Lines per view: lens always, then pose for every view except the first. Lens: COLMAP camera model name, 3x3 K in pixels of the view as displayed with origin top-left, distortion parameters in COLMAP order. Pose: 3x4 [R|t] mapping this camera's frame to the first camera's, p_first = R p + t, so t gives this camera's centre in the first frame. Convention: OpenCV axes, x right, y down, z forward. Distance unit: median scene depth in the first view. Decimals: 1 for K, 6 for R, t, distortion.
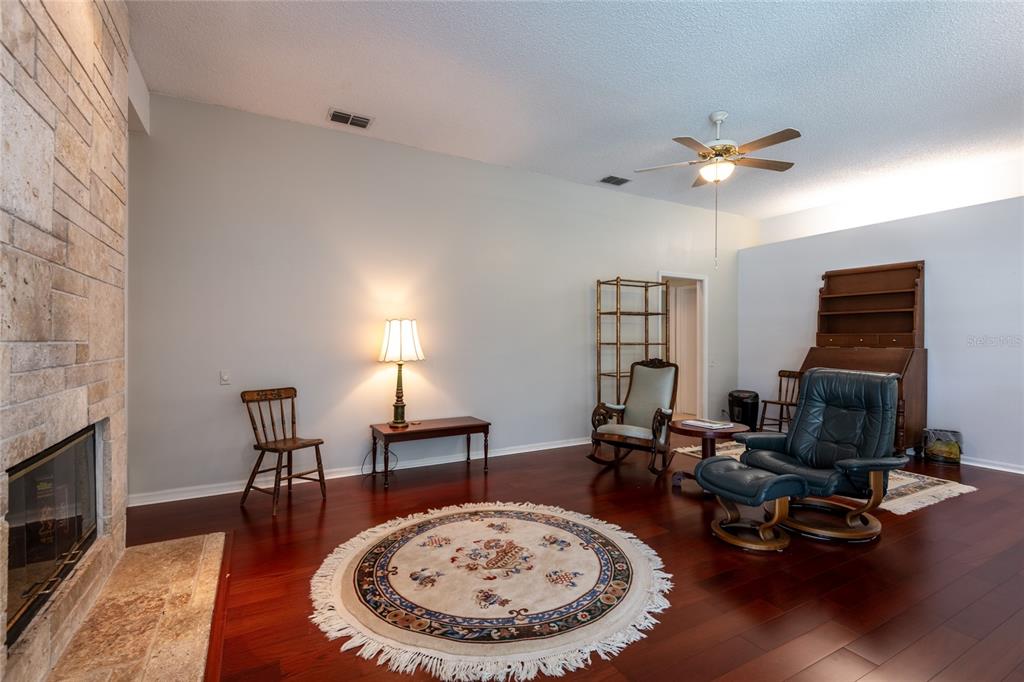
lens RADIAL K [[468.5, 0, 519.4], [0, 468.5, 340.8], [0, 0, 1]] dist [0.019698, -0.011968]
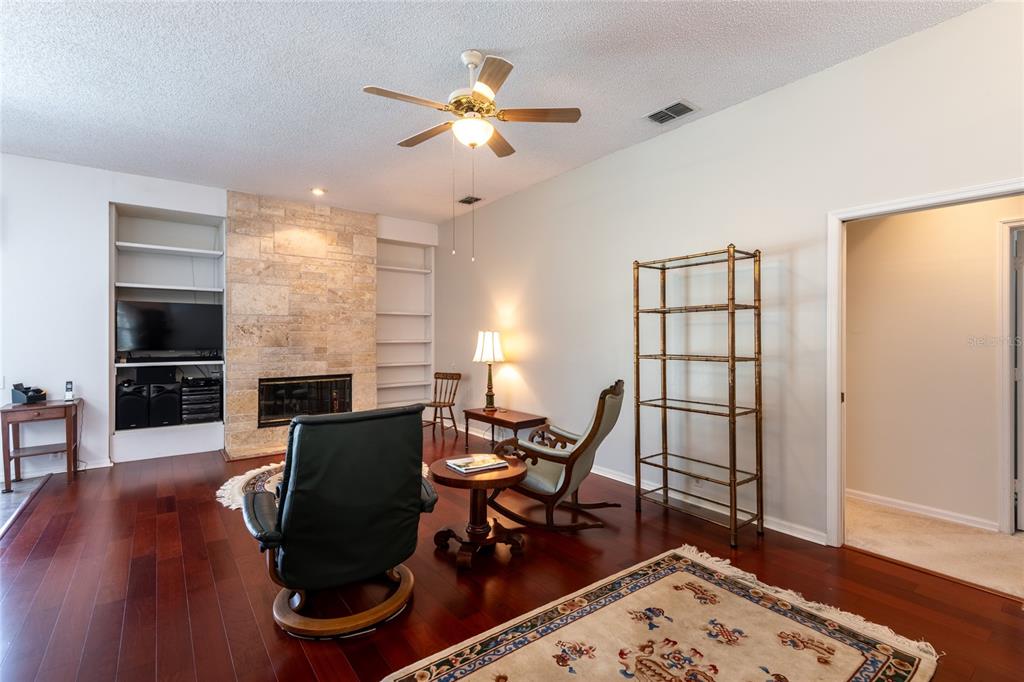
lens RADIAL K [[468.5, 0, 522.6], [0, 468.5, 335.2], [0, 0, 1]] dist [0.019698, -0.011968]
pose [[0.178819, -0.000503, -0.983882, 1.522336], [0.003130, 0.999995, 0.000057, -0.041904], [0.983877, -0.003090, 0.178820, 1.211777]]
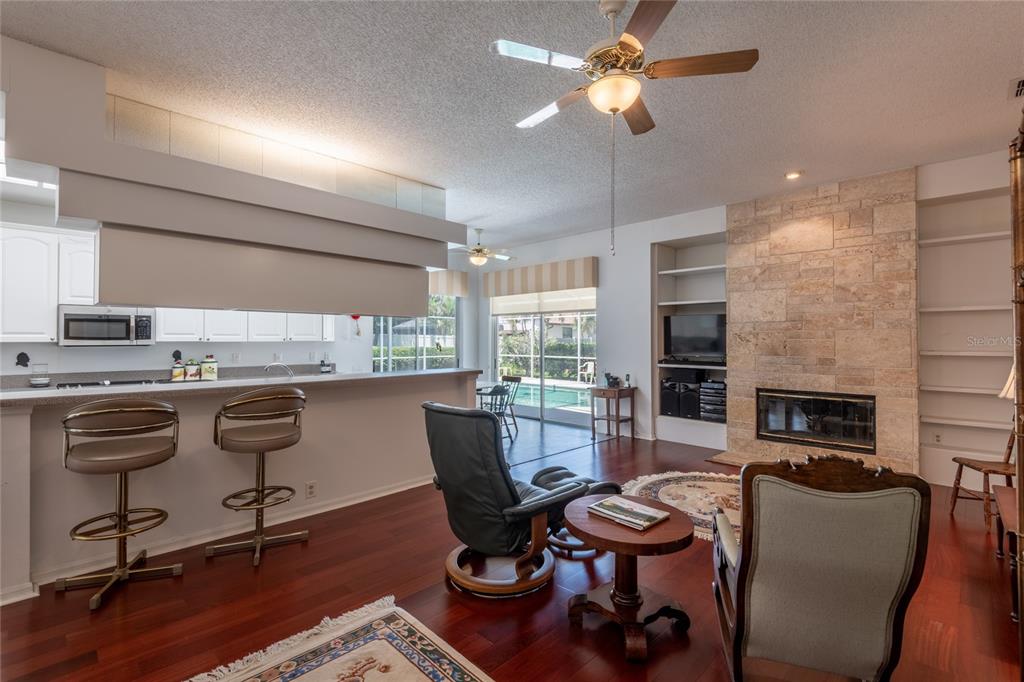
lens RADIAL K [[468.5, 0, 505.1], [0, 468.5, 336.4], [0, 0, 1]] dist [0.019698, -0.011968]
pose [[-0.955150, -0.001832, -0.296115, 0.963505], [0.001107, 0.999952, -0.009756, -0.053450], [0.296119, -0.009646, -0.955102, 1.960234]]
